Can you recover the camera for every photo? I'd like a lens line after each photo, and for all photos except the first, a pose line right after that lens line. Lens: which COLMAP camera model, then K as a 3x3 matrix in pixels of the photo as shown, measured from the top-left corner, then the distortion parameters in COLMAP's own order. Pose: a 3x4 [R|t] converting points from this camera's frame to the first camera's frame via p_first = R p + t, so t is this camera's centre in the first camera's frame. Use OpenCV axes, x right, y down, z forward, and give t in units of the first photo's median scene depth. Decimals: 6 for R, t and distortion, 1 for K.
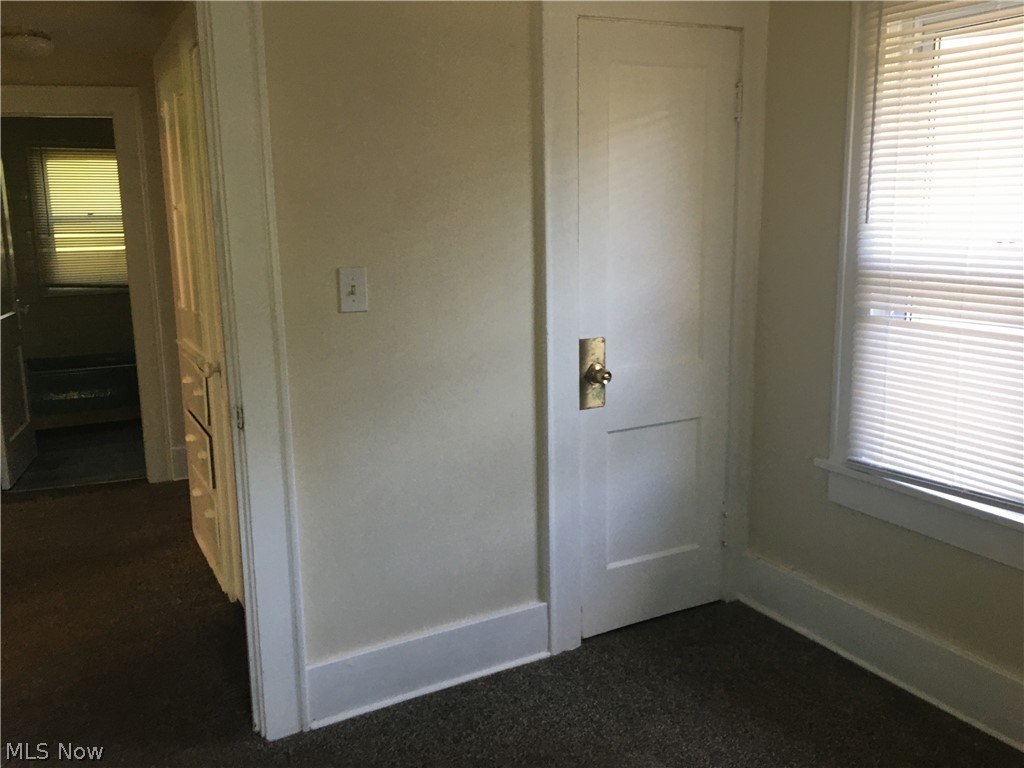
lens RADIAL K [[882.5, 0, 506.9], [0, 882.5, 391.0], [0, 0, 1]] dist [0.091473, -0.137503]
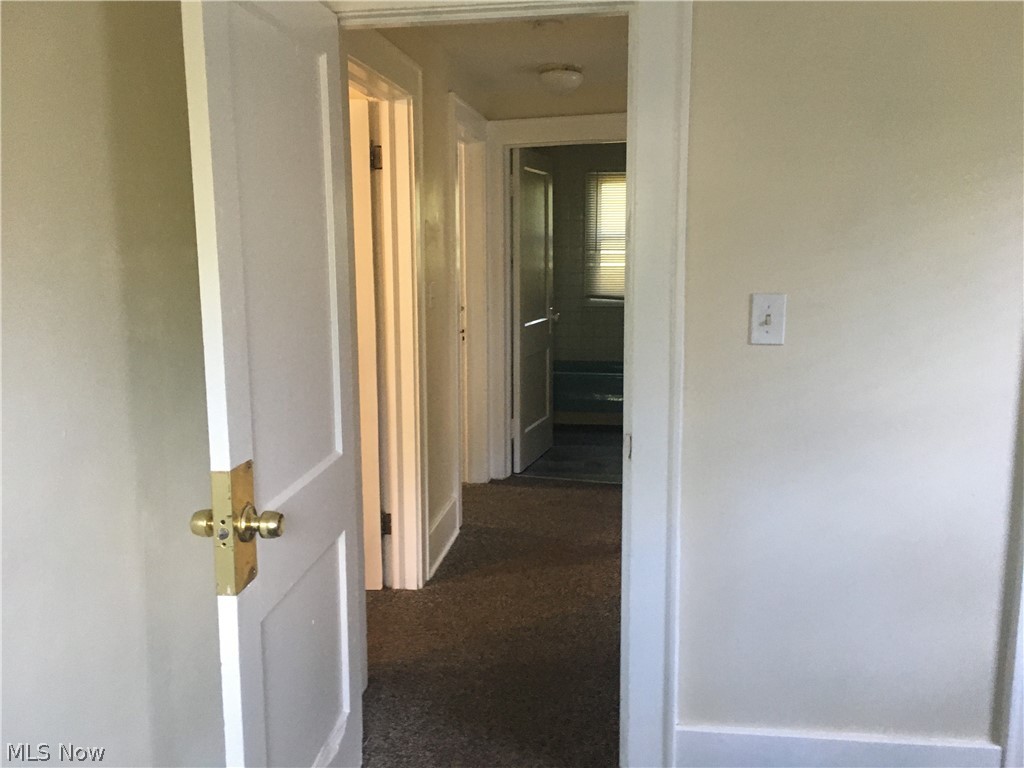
lens RADIAL K [[882.5, 0, 505.3], [0, 882.5, 379.1], [0, 0, 1]] dist [0.091473, -0.137503]
pose [[0.808926, 0.107094, -0.578074, 0.114220], [-0.125889, 0.992015, 0.007618, -0.025800], [0.574273, 0.066611, 0.815949, 0.120531]]
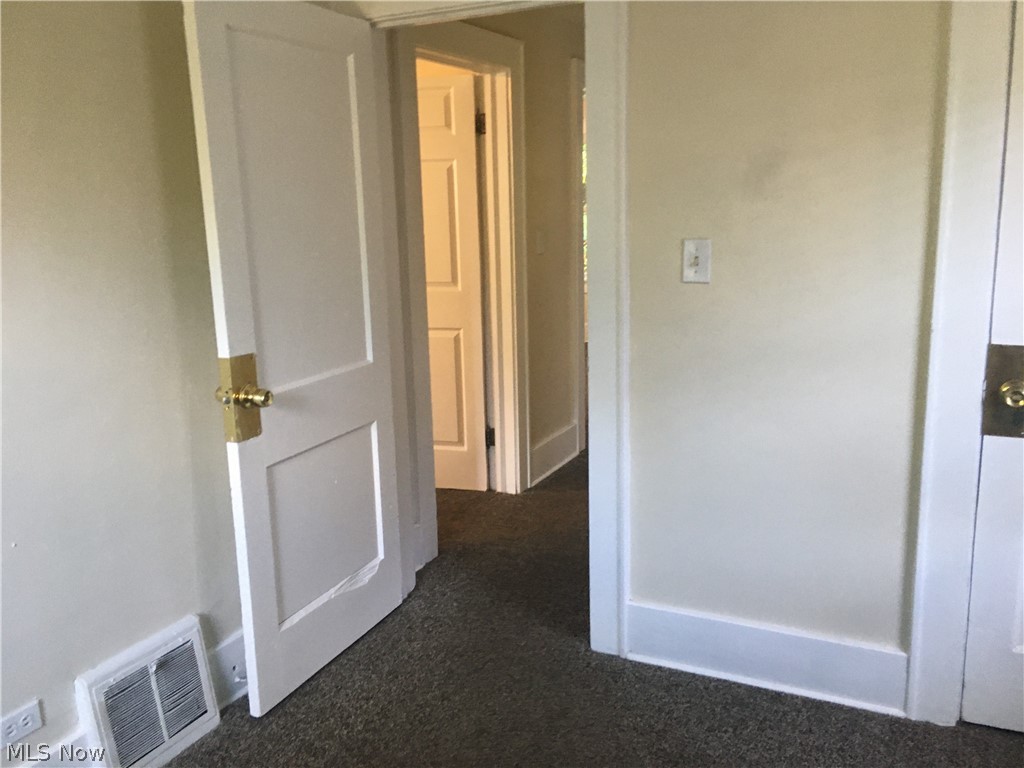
lens RADIAL K [[882.5, 0, 507.4], [0, 882.5, 387.8], [0, 0, 1]] dist [0.091473, -0.137503]
pose [[0.575723, 0.179930, -0.797602, 0.472251], [-0.147310, 0.982350, 0.115277, -0.049238], [0.804266, 0.051127, 0.592067, 0.200545]]
